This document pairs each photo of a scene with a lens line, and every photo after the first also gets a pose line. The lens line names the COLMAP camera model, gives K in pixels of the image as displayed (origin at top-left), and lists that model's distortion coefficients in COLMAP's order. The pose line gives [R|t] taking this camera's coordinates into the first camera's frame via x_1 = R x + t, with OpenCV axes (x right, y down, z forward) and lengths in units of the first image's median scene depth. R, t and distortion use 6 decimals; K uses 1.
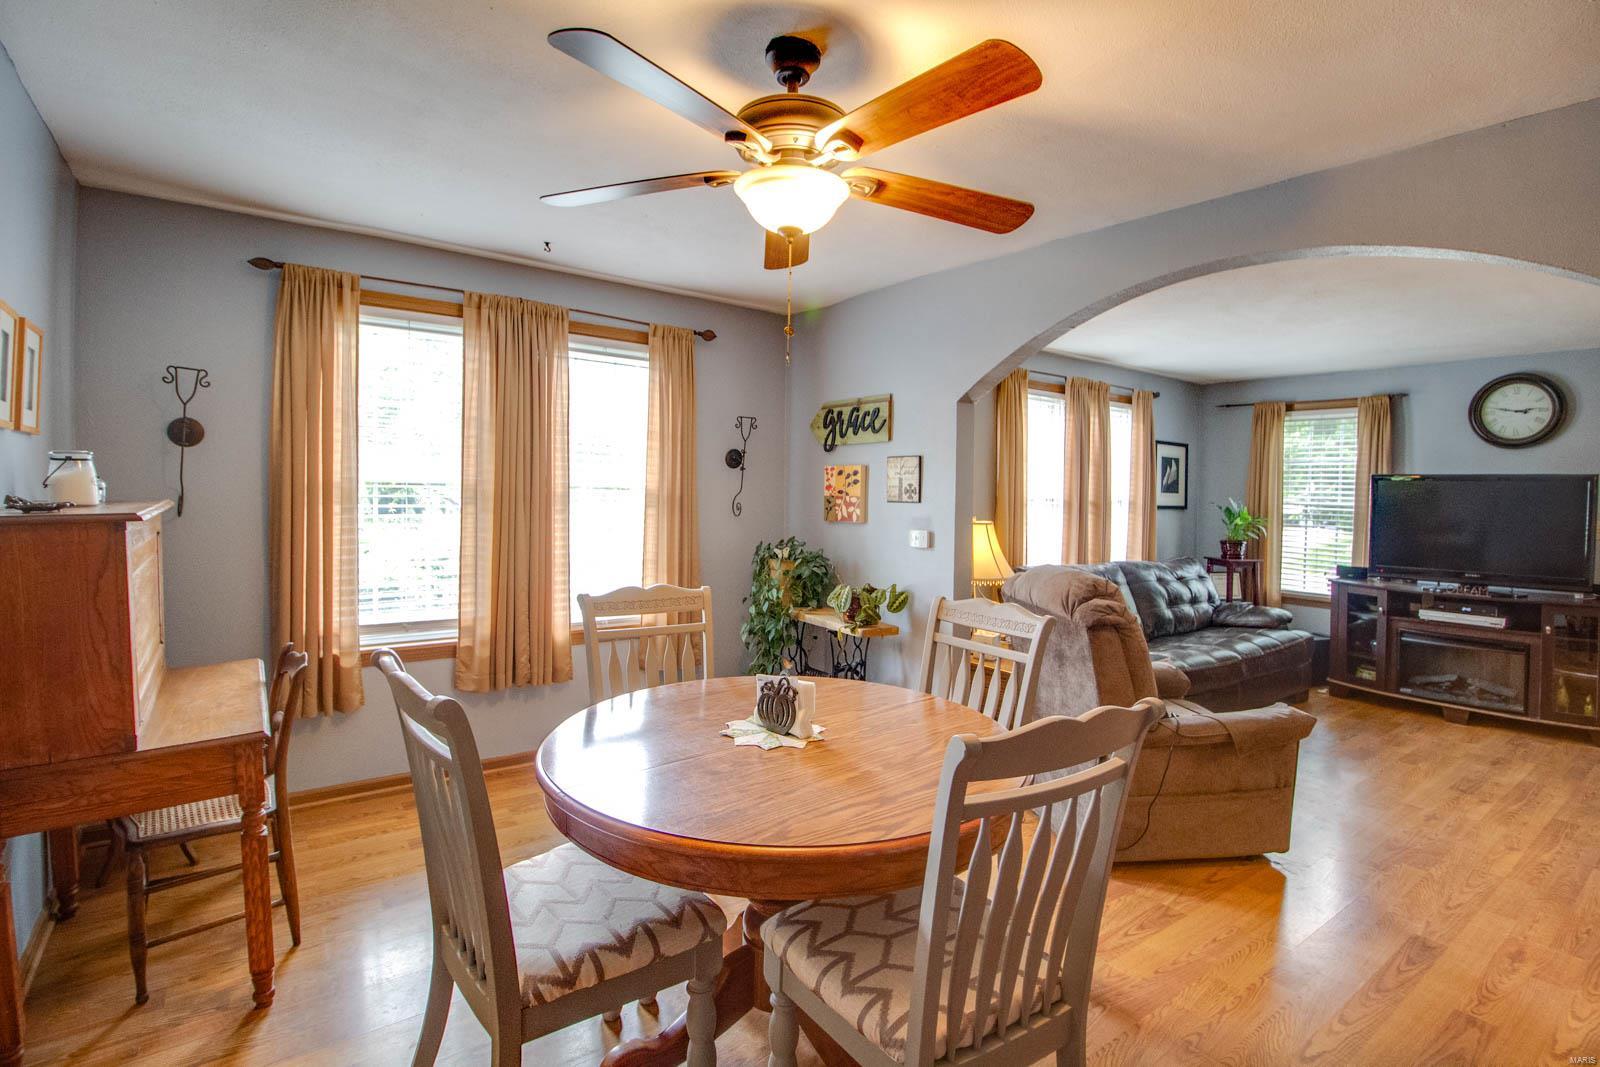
lens RADIAL K [[751.0, 0, 801.9], [0, 751.0, 507.5], [0, 0, 1]] dist [0.000234, -0.012064]
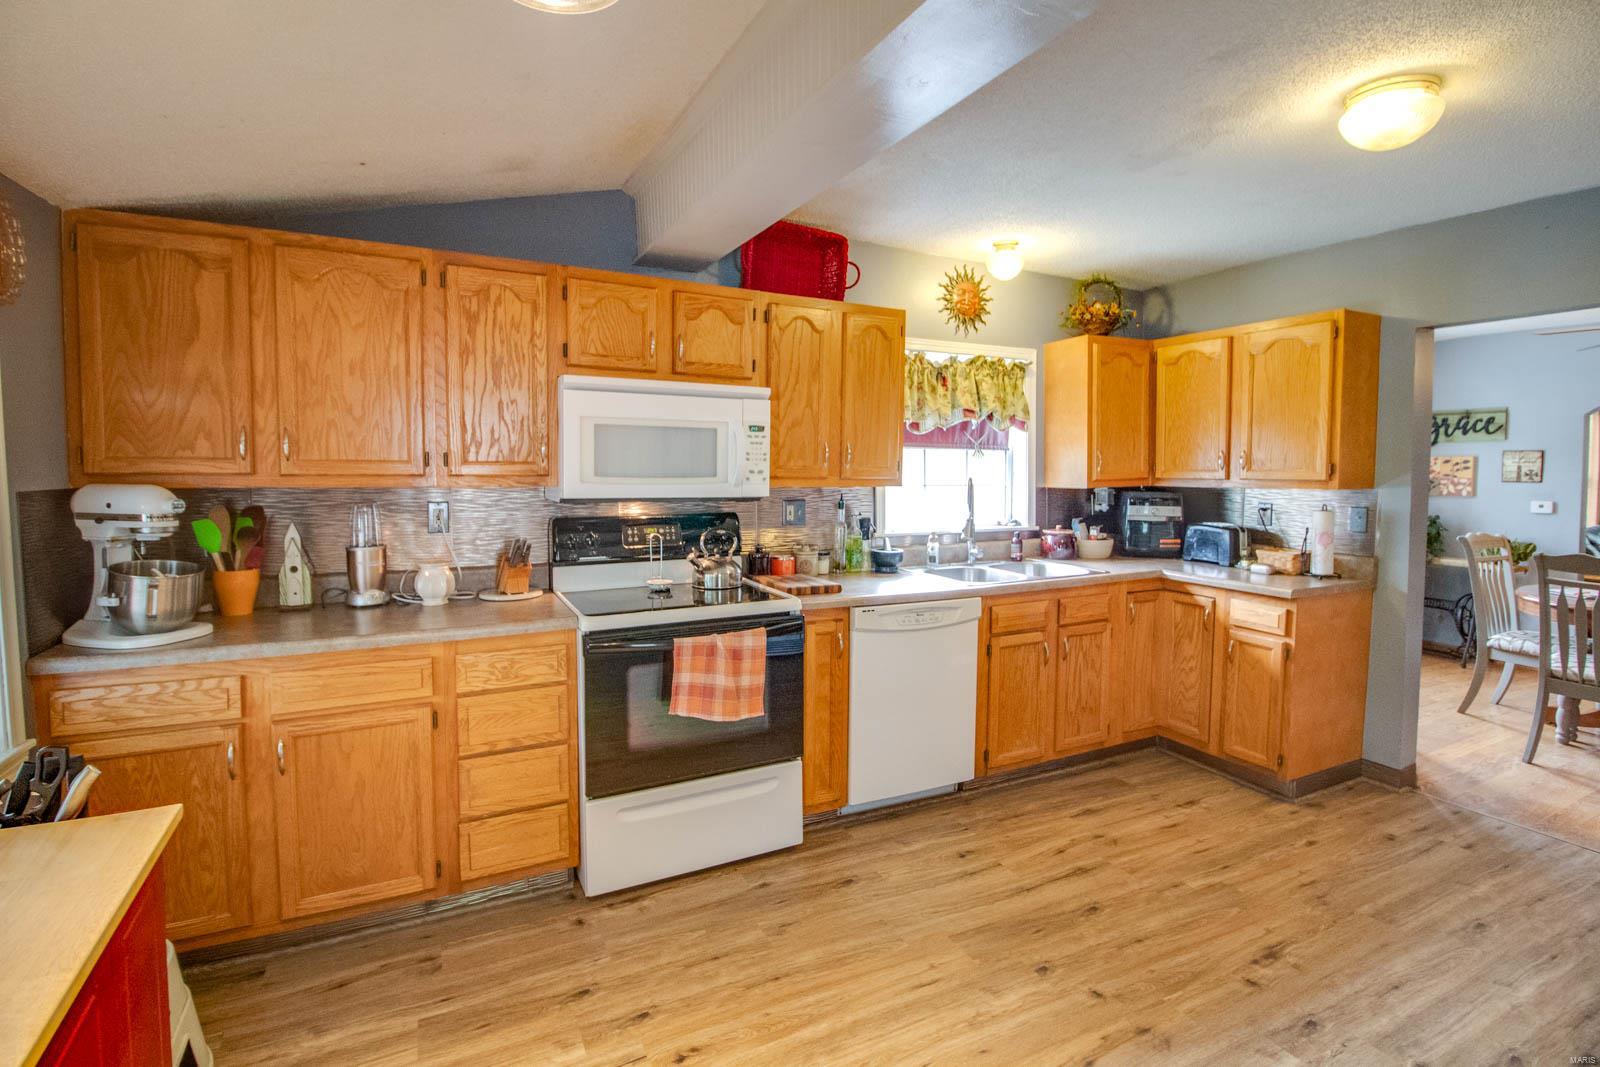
lens RADIAL K [[751.0, 0, 801.9], [0, 751.0, 507.5], [0, 0, 1]] dist [0.000234, -0.012064]
pose [[0.985195, -0.005352, -0.171351, -0.720958], [0.010141, 0.999582, 0.027087, -0.008304], [0.171135, -0.028424, 0.984838, -0.477246]]
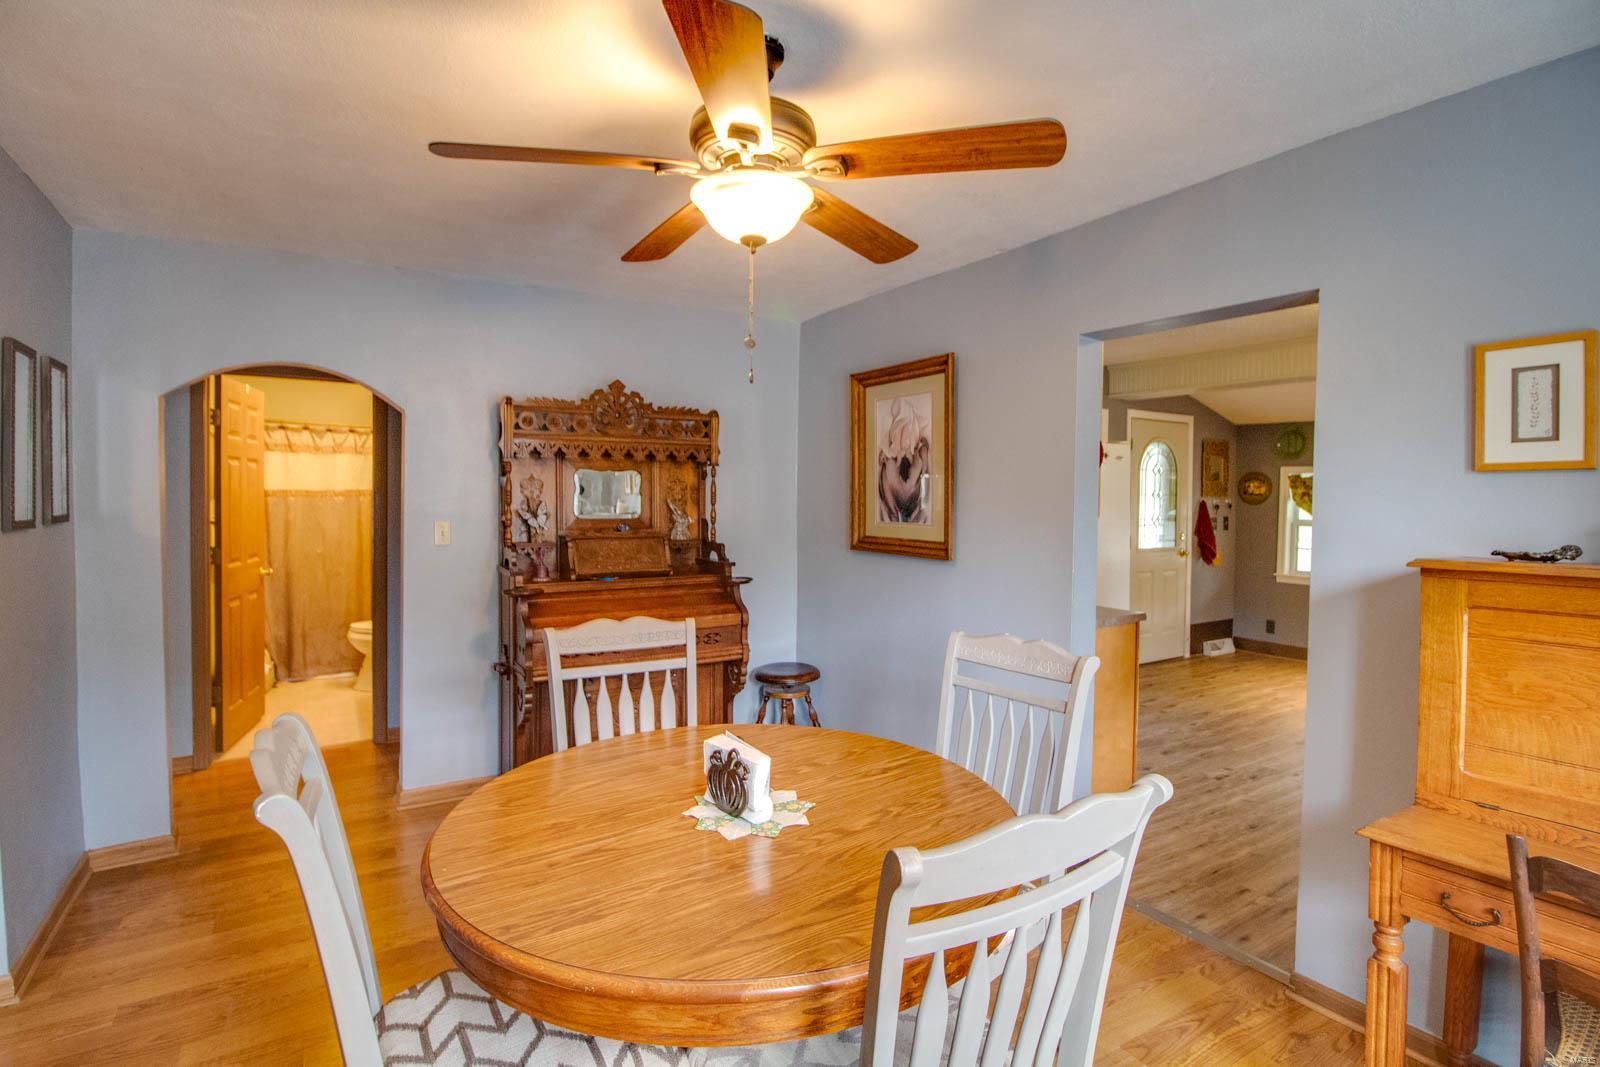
lens RADIAL K [[751.0, 0, 801.9], [0, 751.0, 507.5], [0, 0, 1]] dist [0.000234, -0.012064]
pose [[-0.996200, -0.030296, 0.081660, -0.057439], [-0.027095, 0.998831, 0.040034, -0.024307], [-0.082778, 0.037669, -0.995856, 0.677948]]
